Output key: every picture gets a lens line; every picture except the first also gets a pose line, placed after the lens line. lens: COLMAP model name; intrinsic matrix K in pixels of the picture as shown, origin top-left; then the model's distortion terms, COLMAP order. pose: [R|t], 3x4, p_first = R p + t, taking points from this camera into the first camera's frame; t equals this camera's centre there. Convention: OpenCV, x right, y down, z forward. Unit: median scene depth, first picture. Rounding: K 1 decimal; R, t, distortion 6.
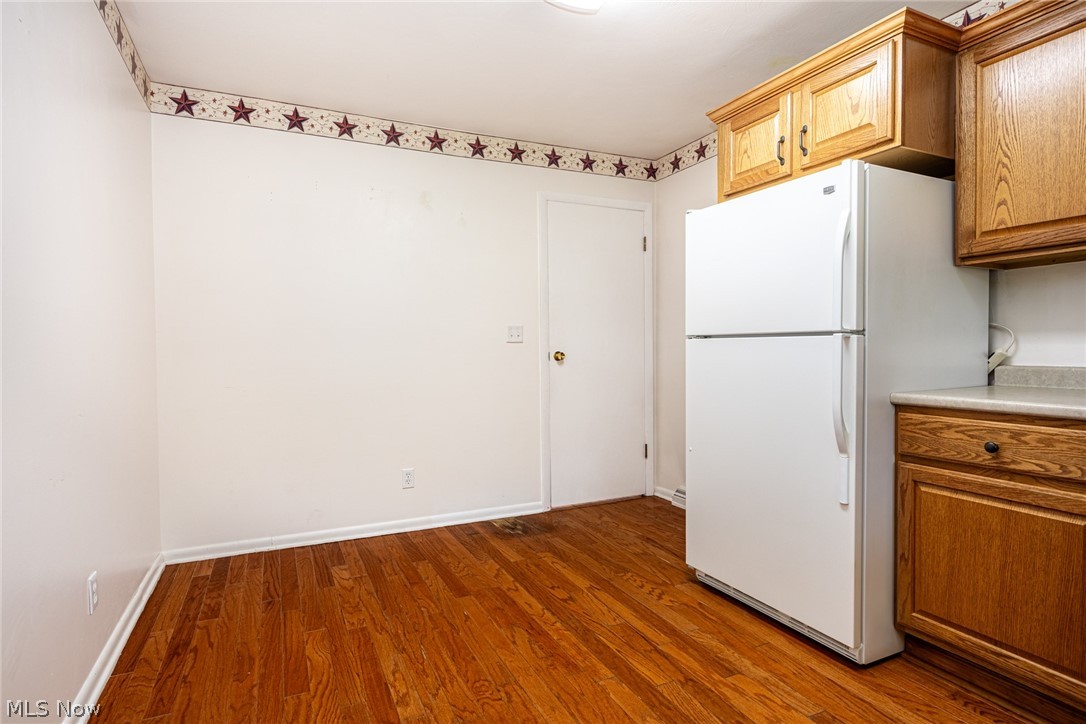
lens RADIAL K [[594.7, 0, 547.1], [0, 594.7, 359.6], [0, 0, 1]] dist [0.009194, 0.000963]
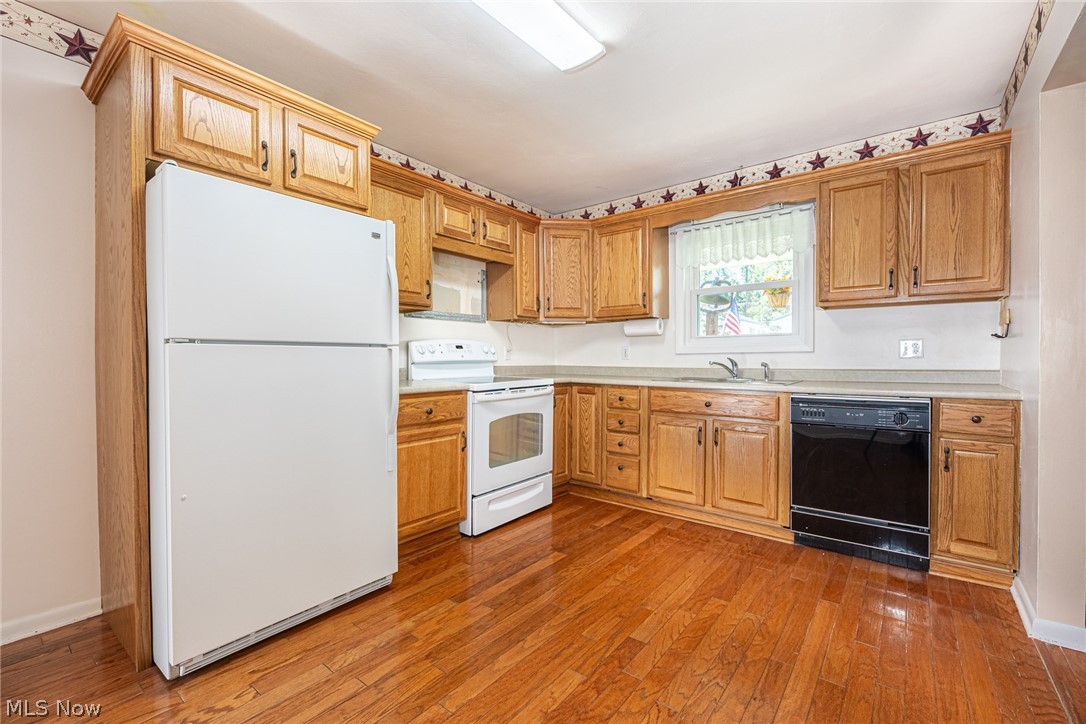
lens RADIAL K [[476.0, 0, 541.4], [0, 476.0, 363.3], [0, 0, 1]] dist [0.017094, -0.000114]
pose [[-0.453546, -0.001848, 0.891231, -0.590614], [0.022176, 0.999665, 0.013358, -0.011528], [-0.890957, 0.025822, -0.453353, 1.099720]]
